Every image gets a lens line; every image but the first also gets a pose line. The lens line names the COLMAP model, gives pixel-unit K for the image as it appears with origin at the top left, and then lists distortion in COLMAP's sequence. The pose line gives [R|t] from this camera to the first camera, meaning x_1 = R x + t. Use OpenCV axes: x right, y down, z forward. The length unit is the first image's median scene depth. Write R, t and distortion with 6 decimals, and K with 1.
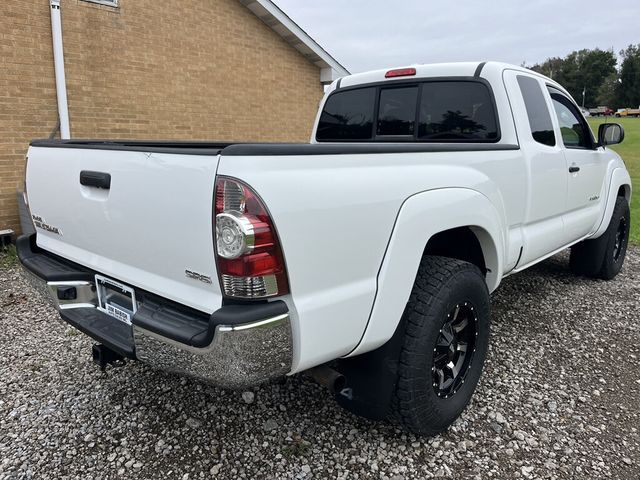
lens RADIAL K [[490.5, 0, 315.8], [0, 490.5, 238.0], [0, 0, 1]] dist [0.081316, -0.130554]
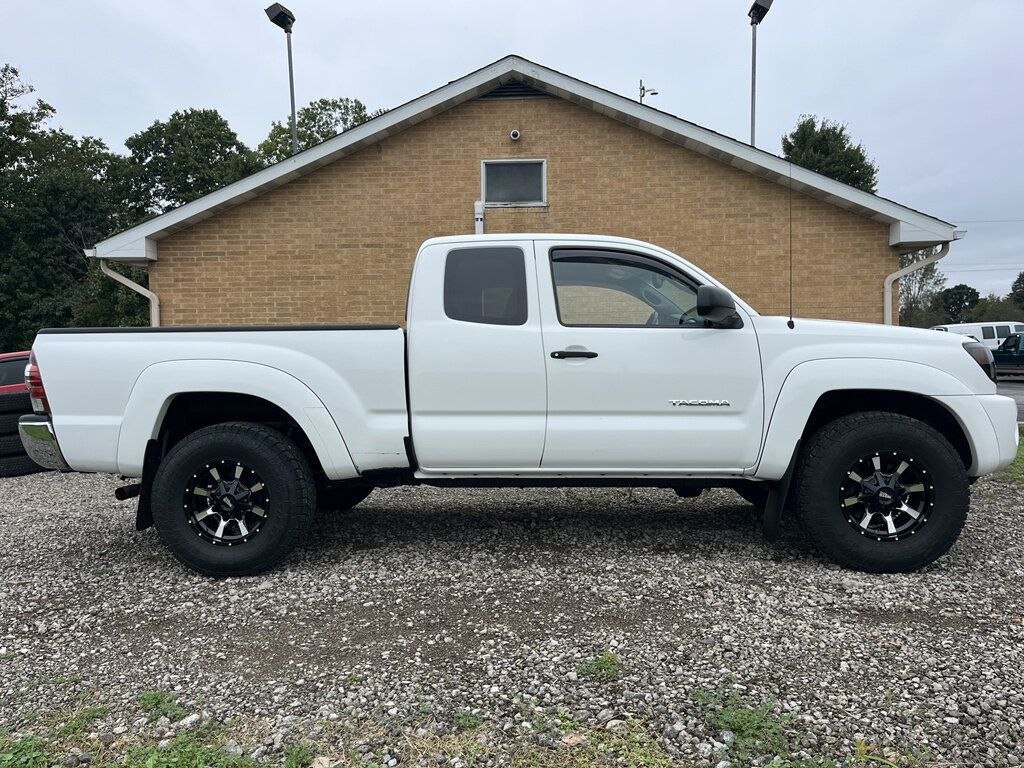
lens RADIAL K [[784.8, 0, 505.3], [0, 784.8, 380.8], [0, 0, 1]] dist [0.081316, -0.130554]
pose [[0.609885, 0.000296, -0.792490, 0.592063], [-0.138957, 0.984547, -0.106571, 0.016200], [0.780213, 0.175118, 0.600501, 0.101984]]
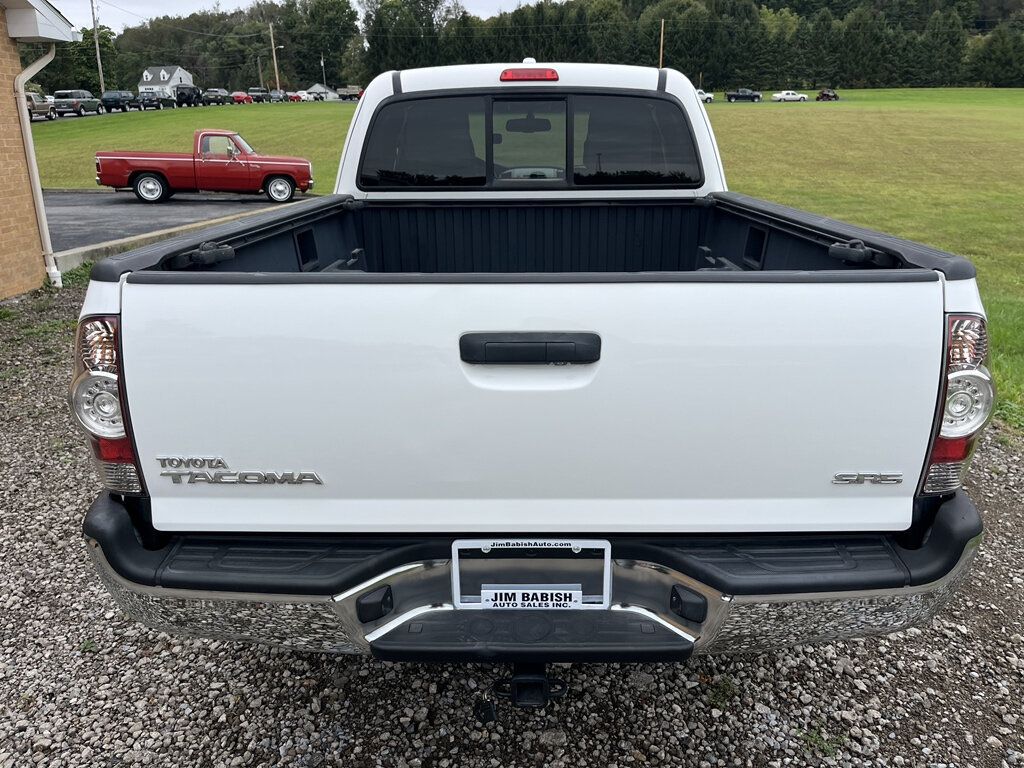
lens RADIAL K [[787.2, 0, 512.0], [0, 787.2, 384.0], [0, 0, 1]] dist [0.091135, -0.145842]
pose [[0.749947, -0.211011, 0.626939, -0.552627], [0.142465, 0.977038, 0.158429, -0.121336], [-0.645974, -0.029496, 0.762789, 0.256115]]
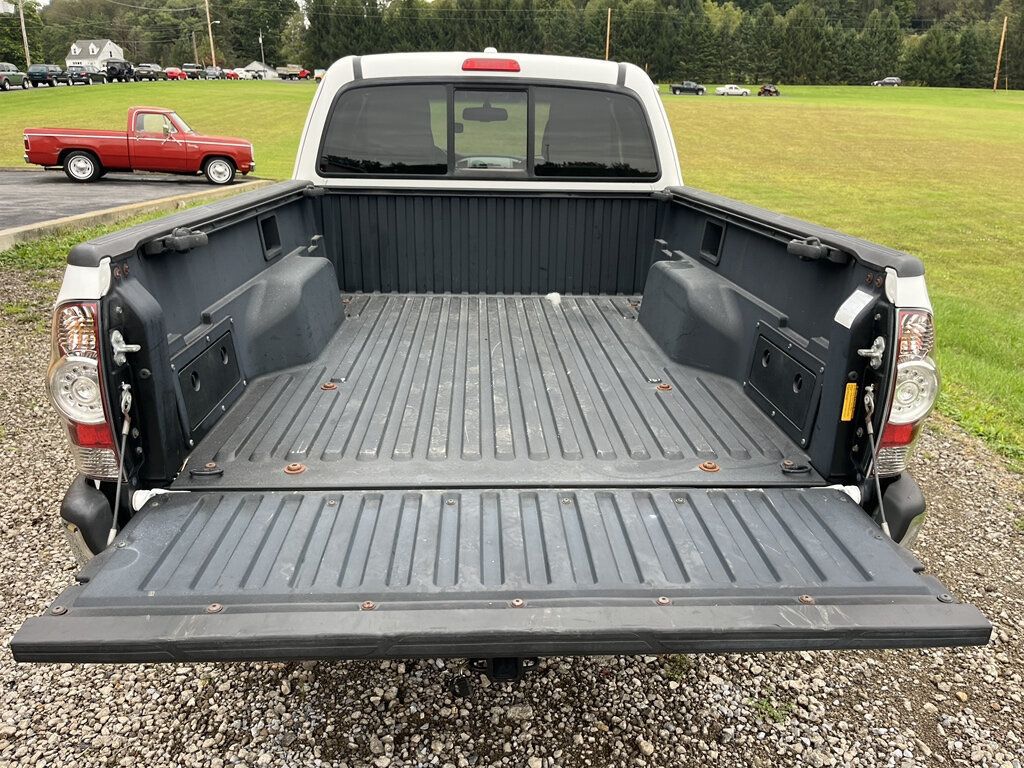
lens RADIAL K [[790.8, 0, 512.5], [0, 790.8, 392.8], [0, 0, 1]] dist [0.073898, -0.125767]
pose [[0.704320, -0.224098, 0.673583, -0.581548], [0.125781, 0.973247, 0.192274, -0.126664], [-0.698651, -0.050698, 0.713664, 0.256606]]
